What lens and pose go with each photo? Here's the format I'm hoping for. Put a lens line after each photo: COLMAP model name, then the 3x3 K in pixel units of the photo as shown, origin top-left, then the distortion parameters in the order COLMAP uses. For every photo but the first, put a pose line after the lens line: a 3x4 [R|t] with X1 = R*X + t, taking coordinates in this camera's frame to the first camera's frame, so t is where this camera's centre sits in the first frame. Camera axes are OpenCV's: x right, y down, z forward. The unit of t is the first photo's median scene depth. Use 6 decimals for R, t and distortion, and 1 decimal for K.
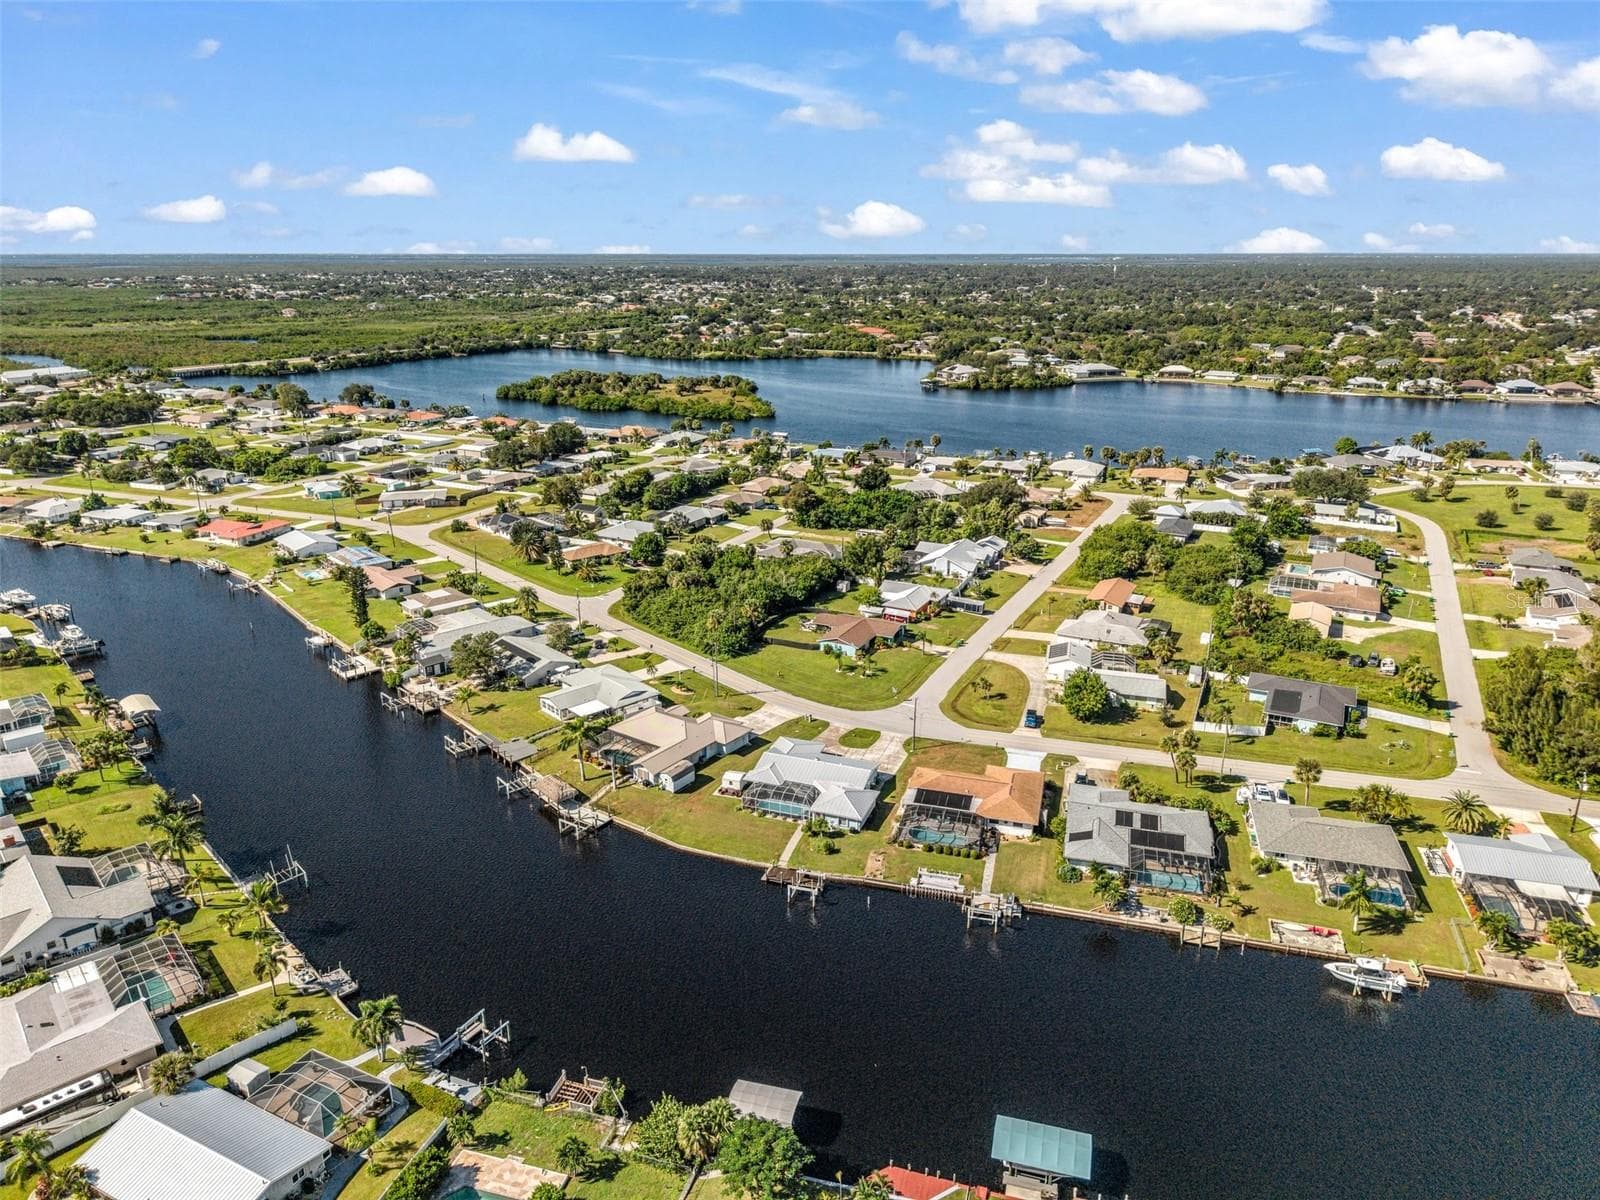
lens RADIAL K [[1068.6, 0, 798.7], [0, 1068.6, 596.9], [0, 0, 1]] dist [0.032800, -0.034688]
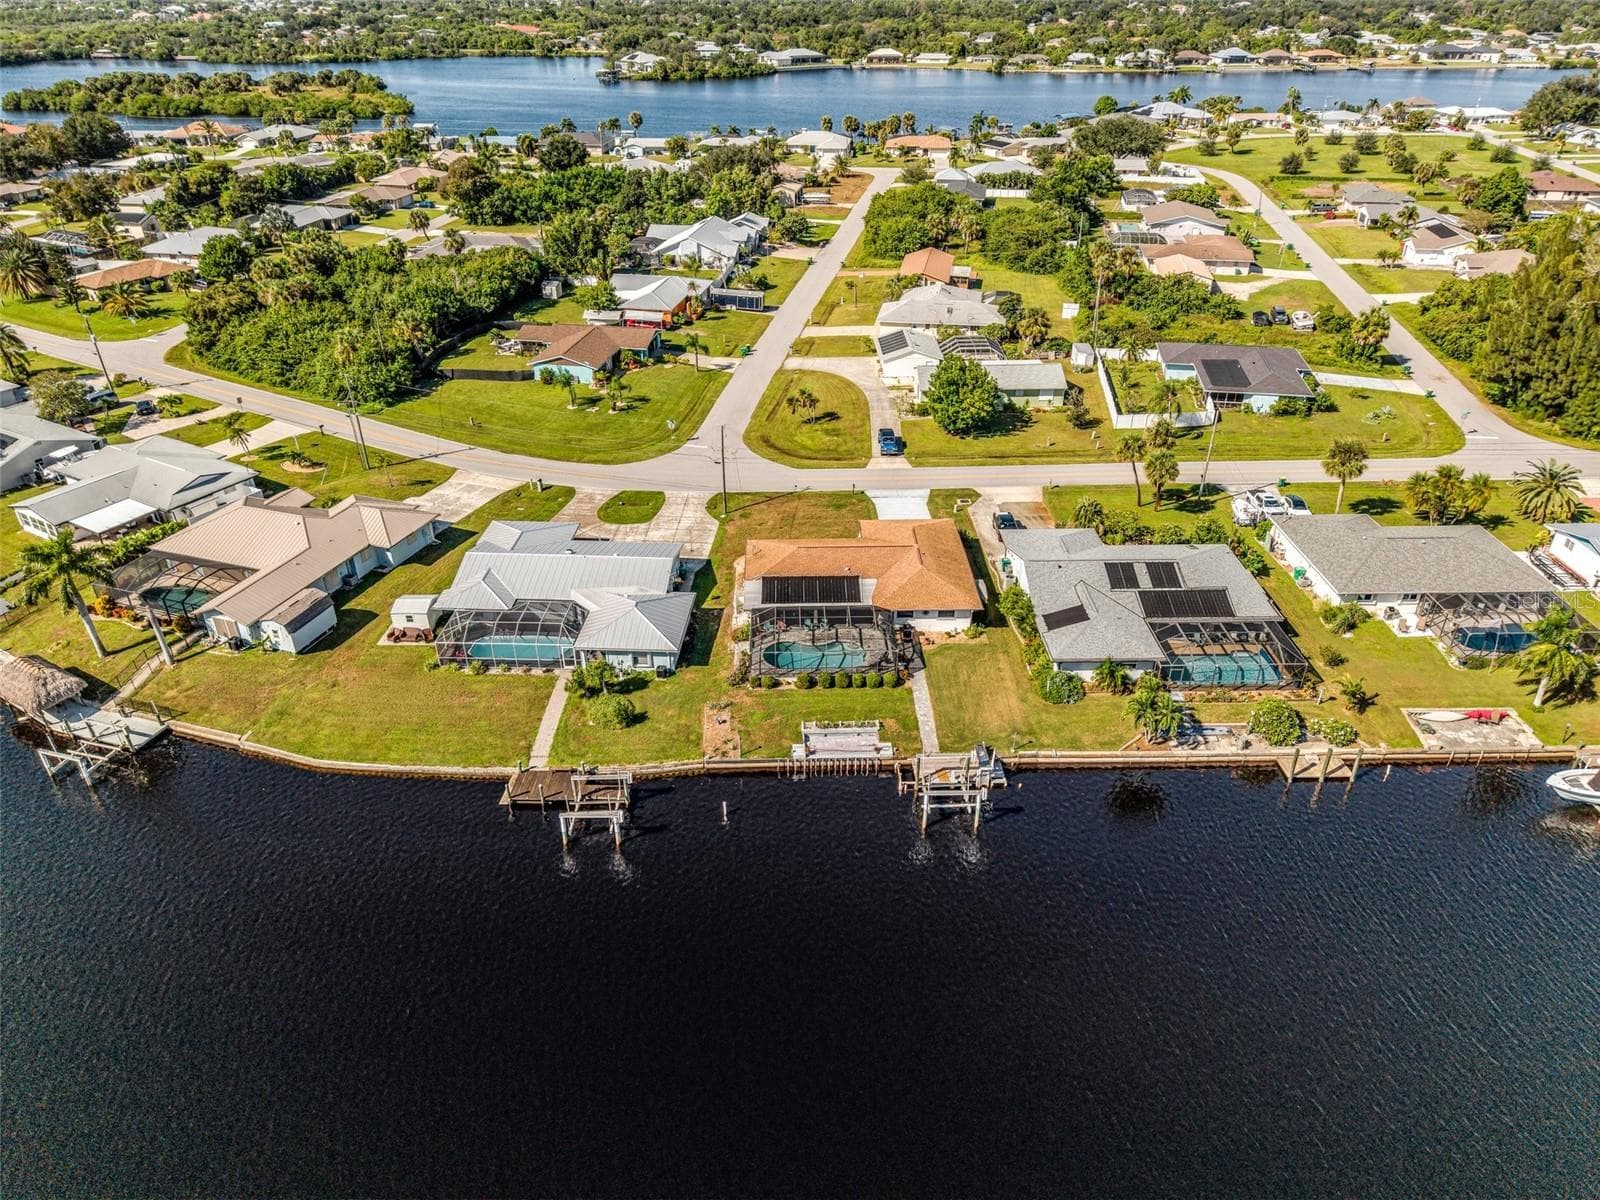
lens RADIAL K [[1068.6, 0, 798.7], [0, 1068.6, 596.9], [0, 0, 1]] dist [0.032800, -0.034688]
pose [[0.956640, -0.151542, 0.248748, -0.007369], [0.095190, 0.969764, 0.224717, 0.045823], [-0.275281, -0.191295, 0.942140, 0.325234]]
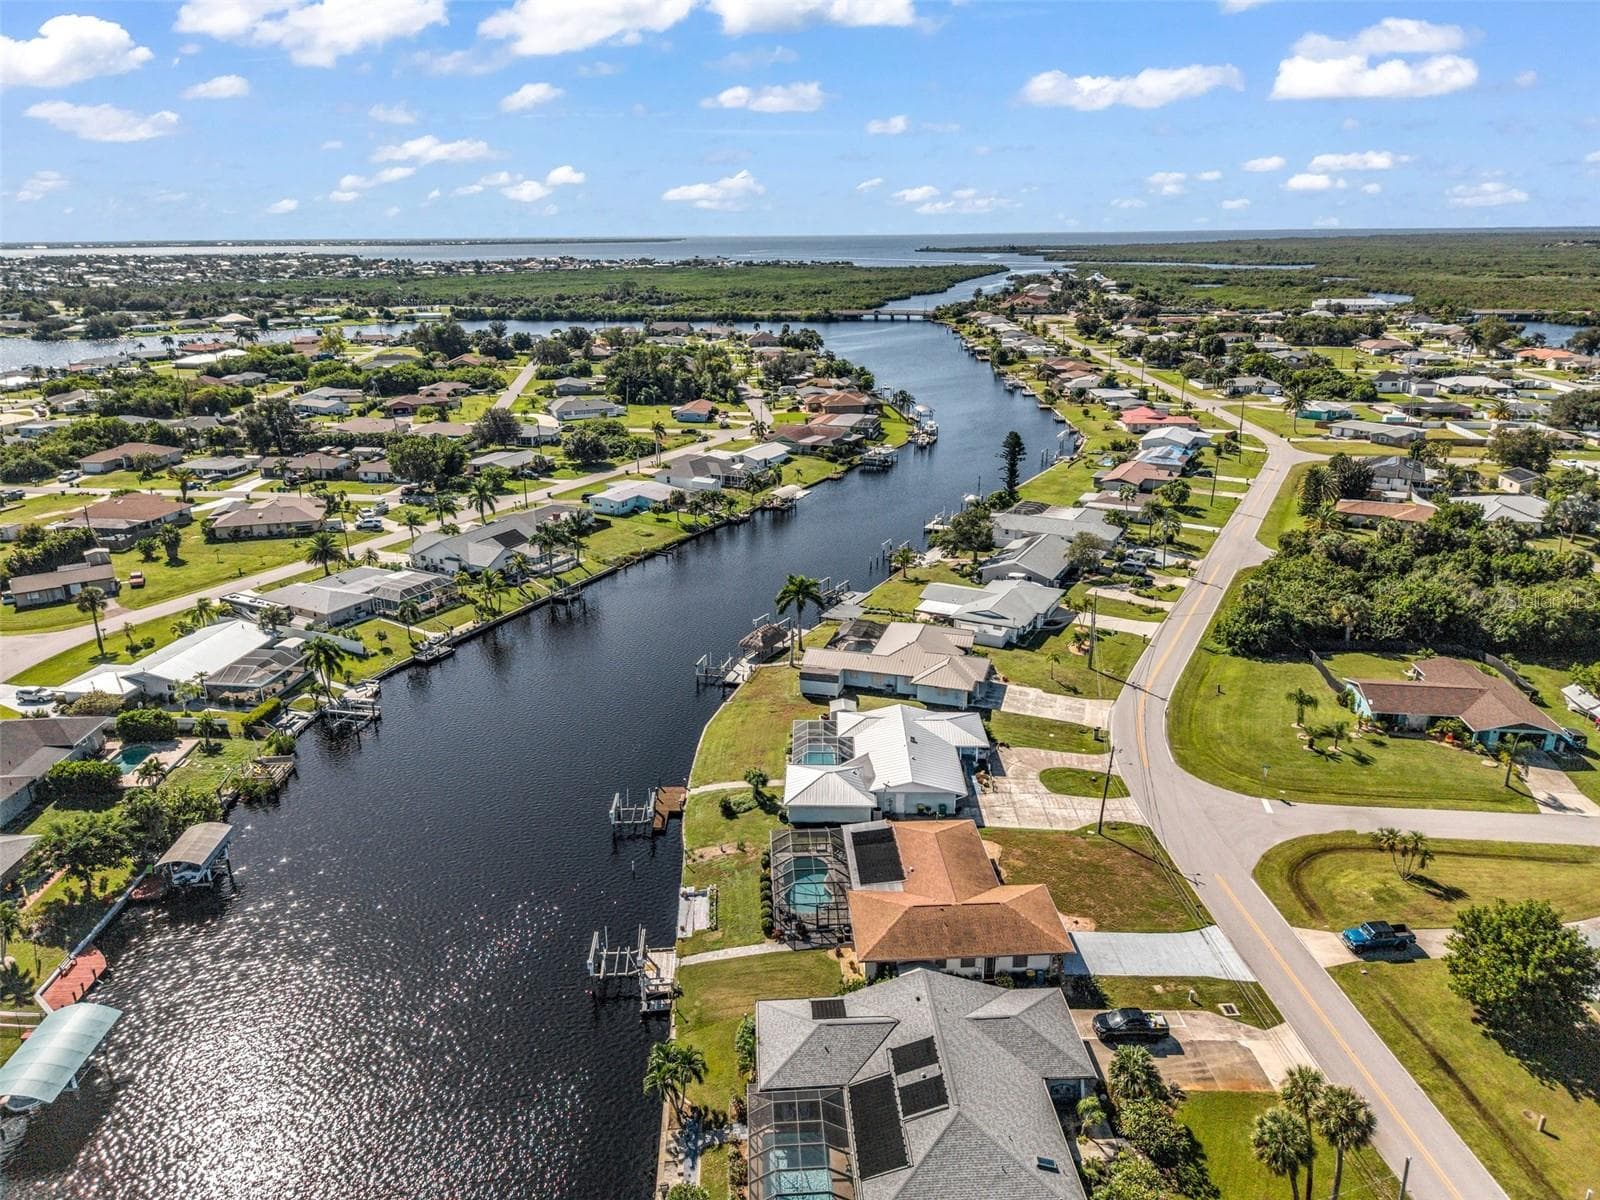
lens RADIAL K [[1066.2, 0, 800.0], [0, 1066.2, 600.0], [0, 0, 1]] dist [0.060433, -0.079816]
pose [[0.323641, 0.303248, -0.896268, 0.418305], [-0.281397, 0.935237, 0.214821, -0.039364], [0.903367, 0.182682, 0.388014, 0.485017]]
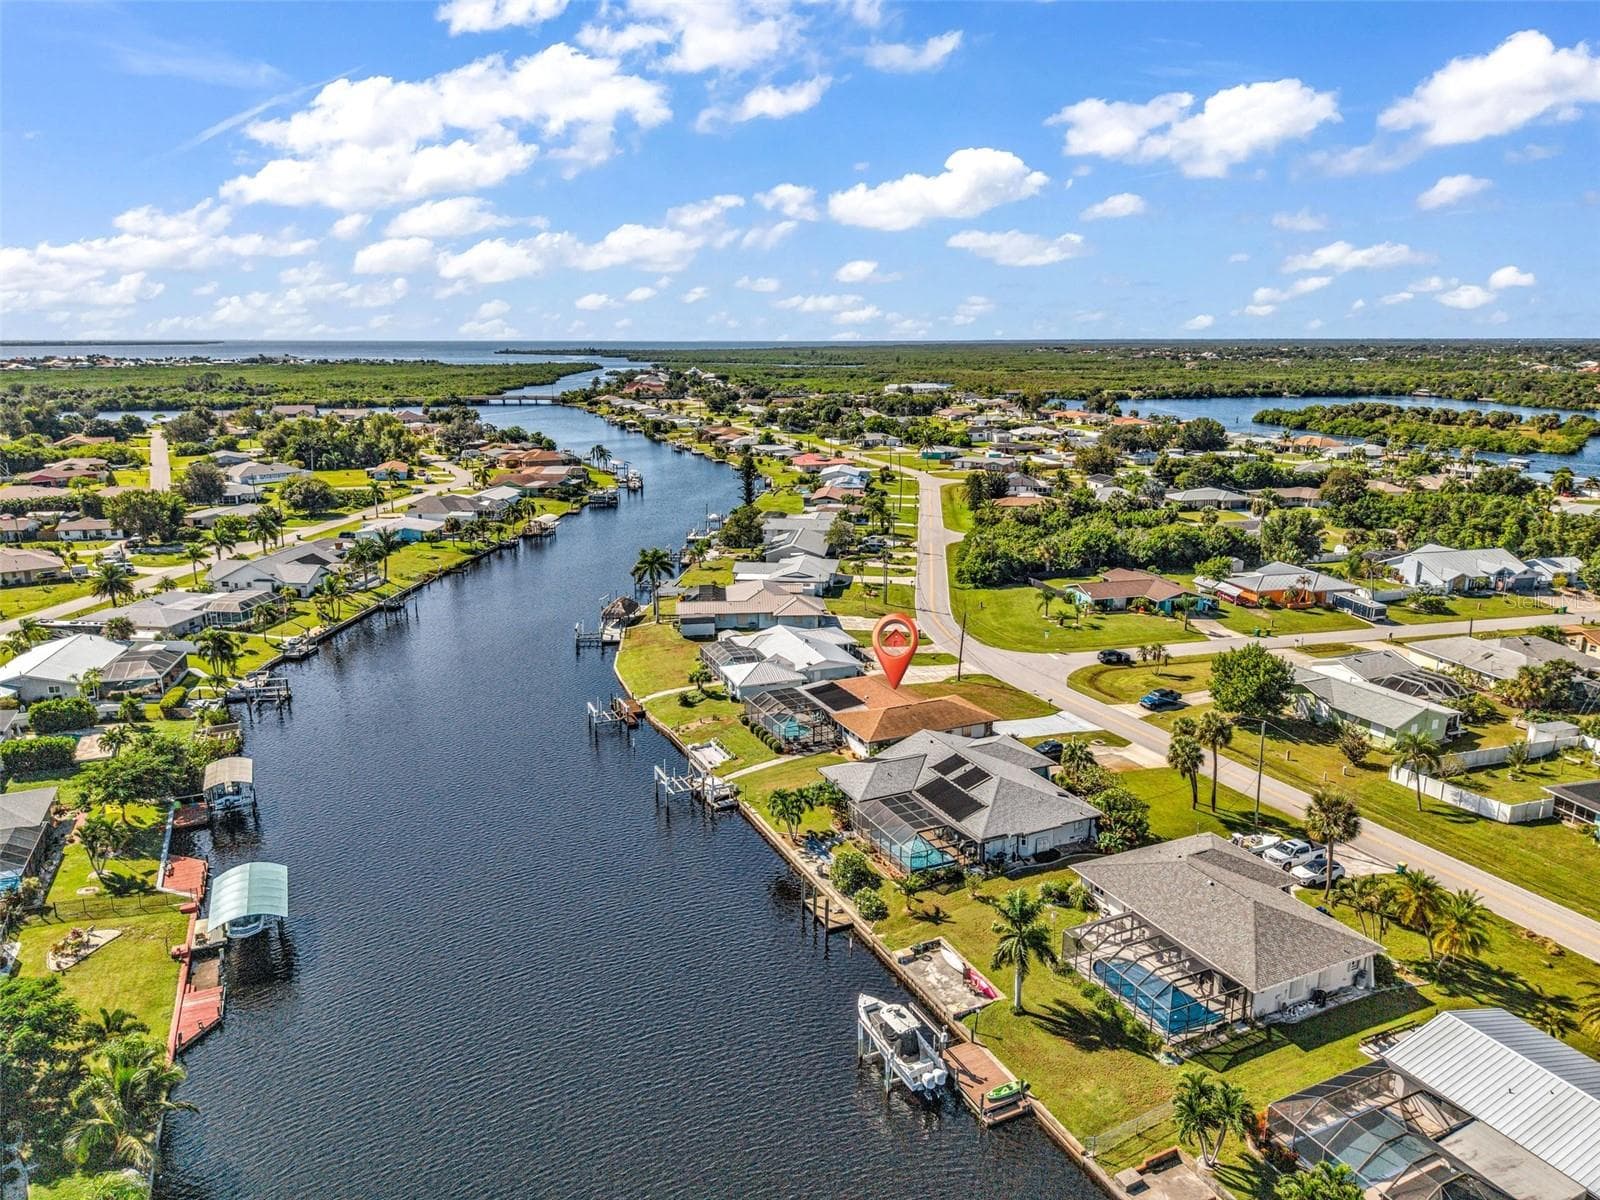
lens RADIAL K [[1068.6, 0, 798.7], [0, 1068.6, 596.9], [0, 0, 1]] dist [0.032800, -0.034688]
pose [[0.653790, 0.176328, -0.735844, 0.464298], [-0.231415, 0.972469, 0.027419, 0.071123], [0.720420, 0.152359, 0.676595, 0.306512]]
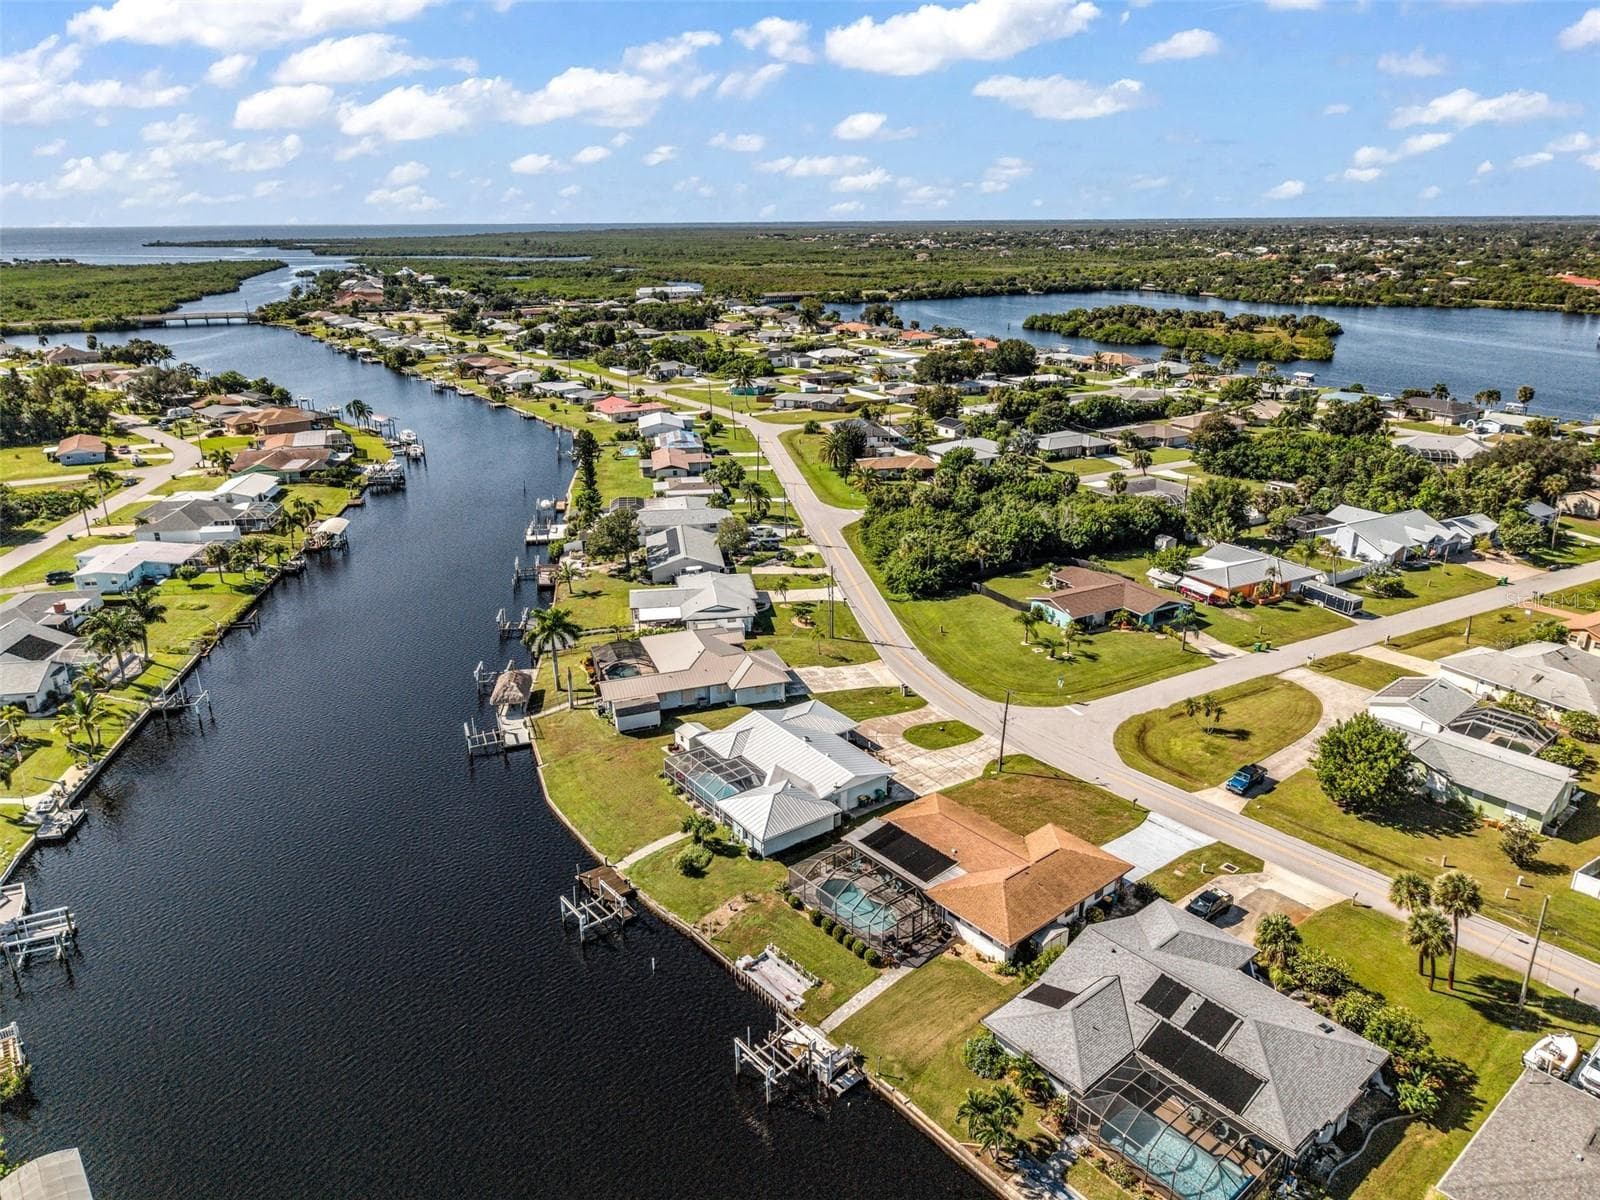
lens RADIAL K [[1068.6, 0, 798.7], [0, 1068.6, 596.9], [0, 0, 1]] dist [0.032800, -0.034688]
pose [[0.826623, 0.181292, -0.532754, 0.257026], [-0.166352, 0.983100, 0.076428, 0.011741], [0.537607, 0.025447, 0.842812, 0.322342]]
